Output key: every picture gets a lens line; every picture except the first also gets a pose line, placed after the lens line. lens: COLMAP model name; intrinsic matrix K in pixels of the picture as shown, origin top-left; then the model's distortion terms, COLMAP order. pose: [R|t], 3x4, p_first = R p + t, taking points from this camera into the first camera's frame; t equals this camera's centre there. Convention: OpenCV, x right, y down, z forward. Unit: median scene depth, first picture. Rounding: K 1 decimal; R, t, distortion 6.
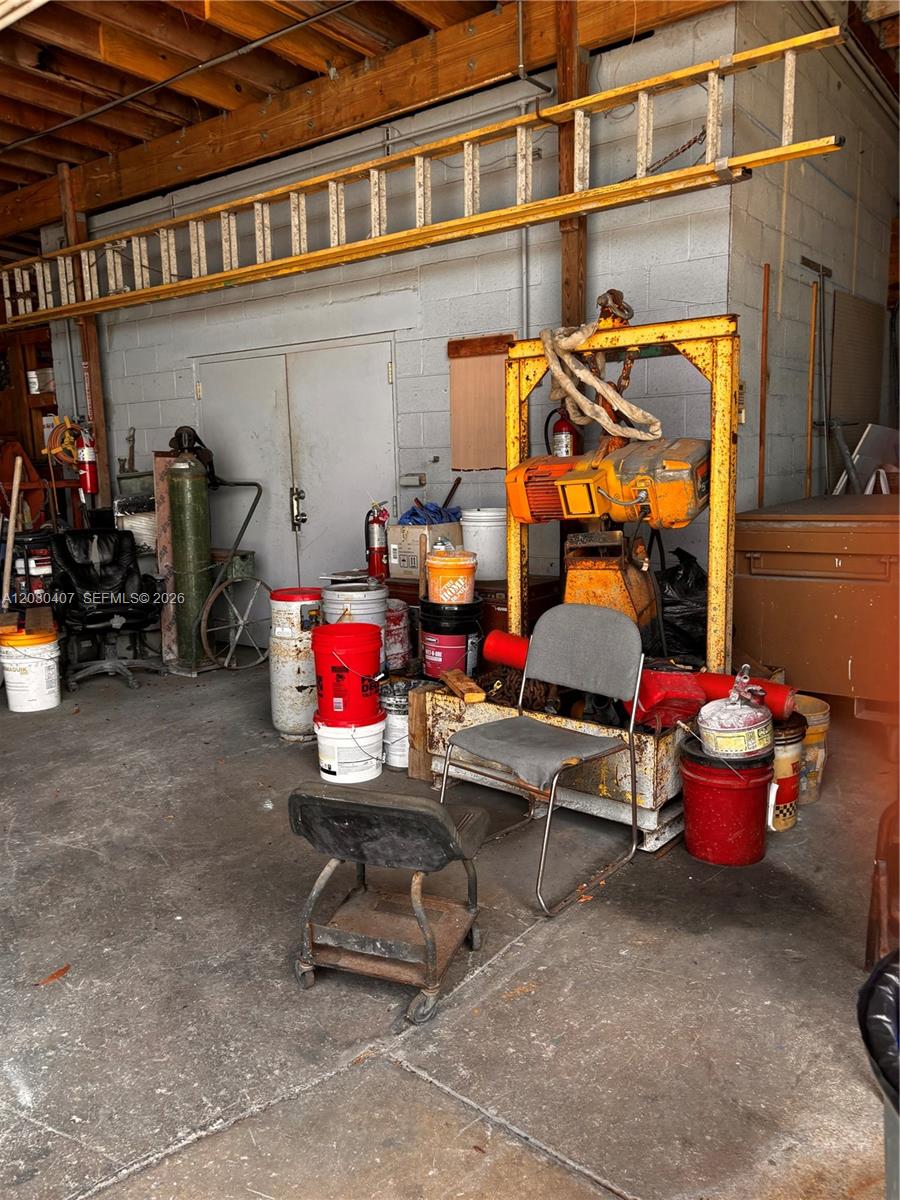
lens RADIAL K [[907.3, 0, 451.8], [0, 907.3, 602.1], [0, 0, 1]] dist [0.047837, -0.055889]
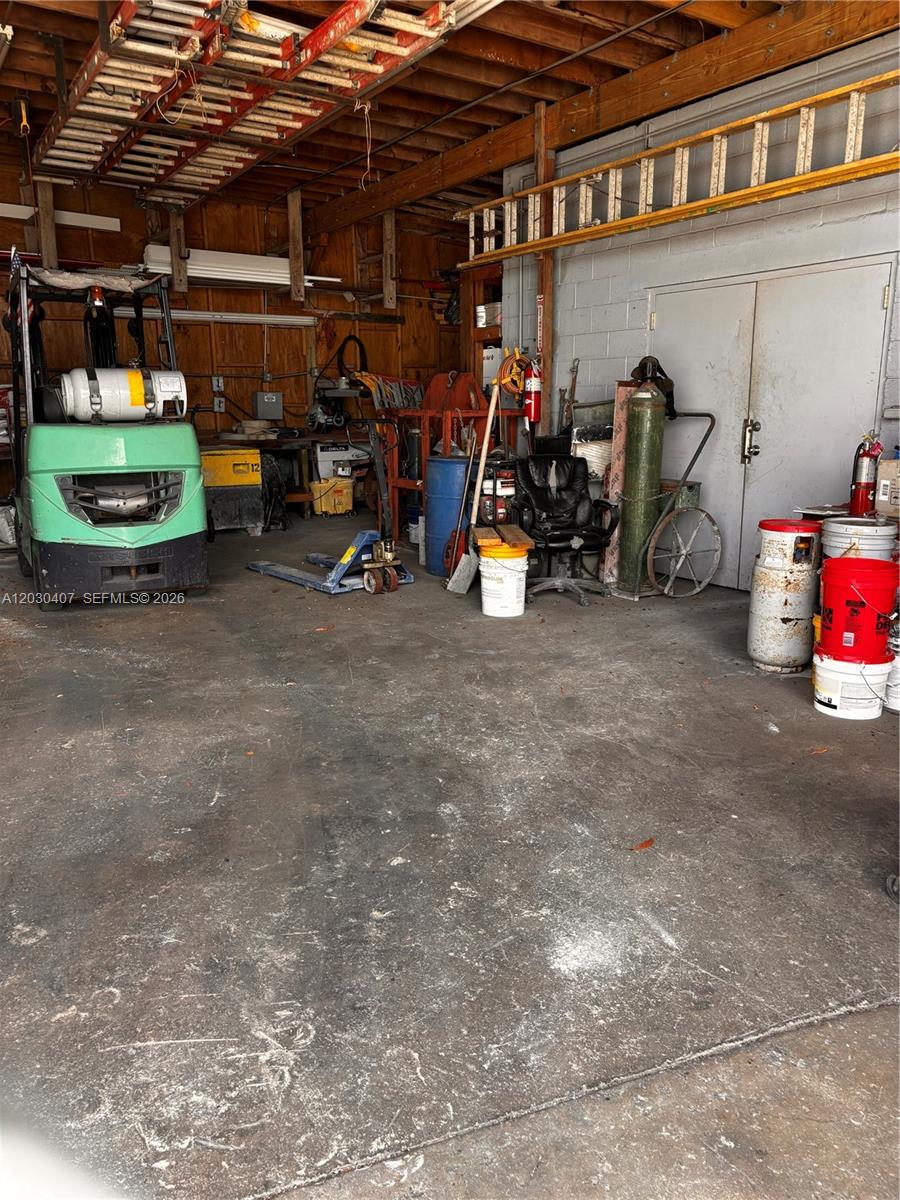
lens RADIAL K [[907.3, 0, 449.7], [0, 907.3, 601.2], [0, 0, 1]] dist [0.047837, -0.055889]
pose [[0.934695, 0.093640, -0.342894, -0.119193], [-0.070913, 0.994408, 0.078258, 0.015478], [0.348304, -0.048832, 0.936109, -0.047105]]
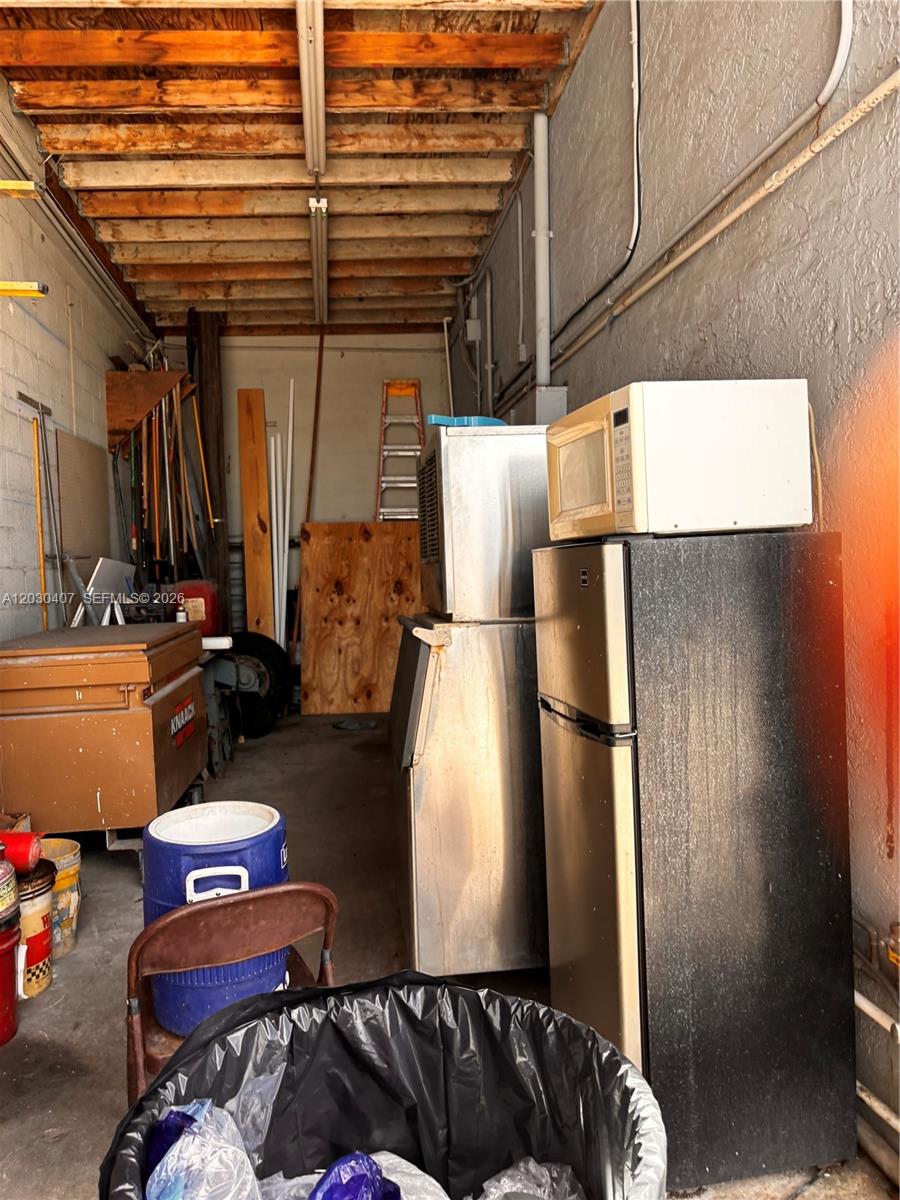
lens RADIAL K [[907.3, 0, 450.2], [0, 907.3, 602.4], [0, 0, 1]] dist [0.047837, -0.055889]
pose [[0.712133, -0.019937, 0.701761, 0.046786], [0.119819, 0.988382, -0.093510, -0.004588], [-0.691744, 0.150676, 0.706249, 0.018540]]
